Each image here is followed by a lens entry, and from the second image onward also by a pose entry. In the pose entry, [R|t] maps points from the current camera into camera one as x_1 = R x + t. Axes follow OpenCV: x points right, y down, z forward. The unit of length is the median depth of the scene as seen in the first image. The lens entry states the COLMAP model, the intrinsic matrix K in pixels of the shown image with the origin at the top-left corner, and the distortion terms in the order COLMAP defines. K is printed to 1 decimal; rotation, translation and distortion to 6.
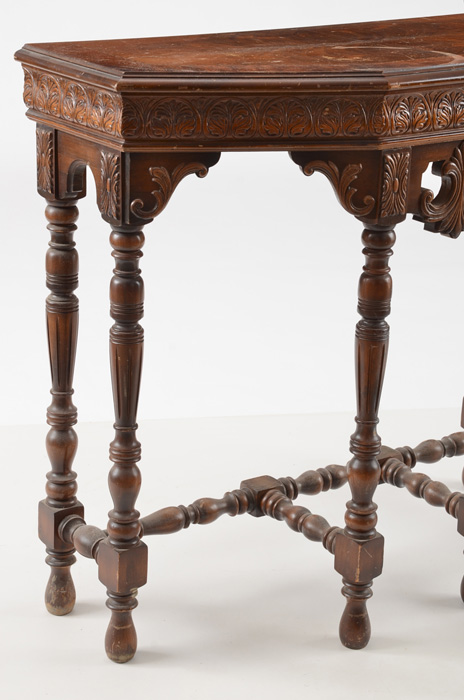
lens RADIAL K [[1572.9, 0, 232.0], [0, 1572.9, 350.0], [0, 0, 1]] dist [0.348581, -0.163763]
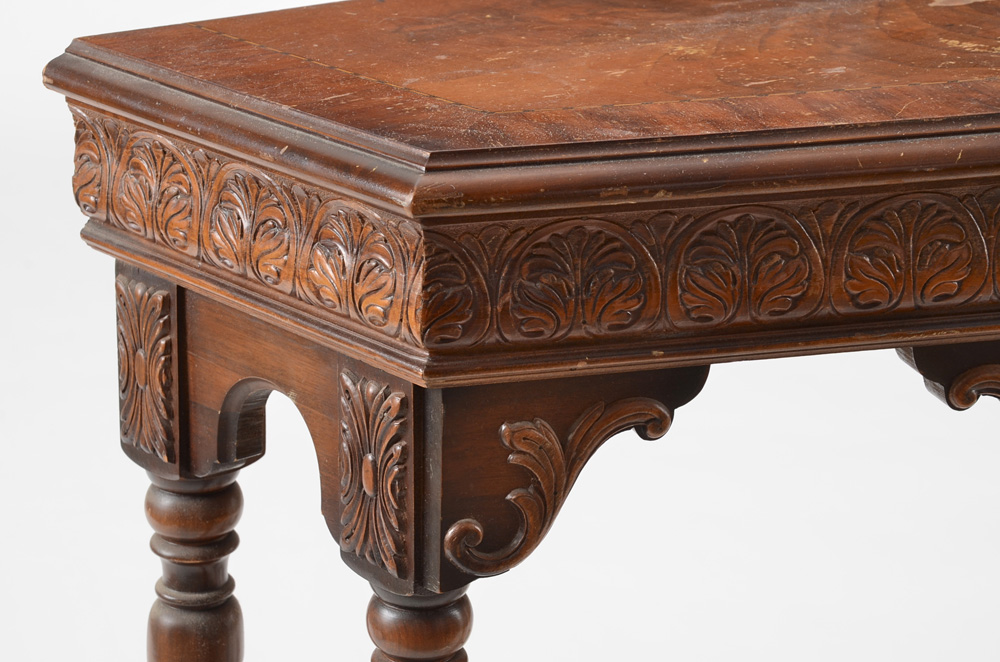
lens RADIAL K [[2532.4, 0, 500.0], [0, 2532.4, 331.0], [0, 0, 1]] dist [0.434125, 0.370685]
pose [[0.995343, -0.048436, 0.083343, -0.092471], [0.048789, 0.998807, -0.002205, -0.130020], [-0.083136, 0.006261, 0.996519, 0.468503]]
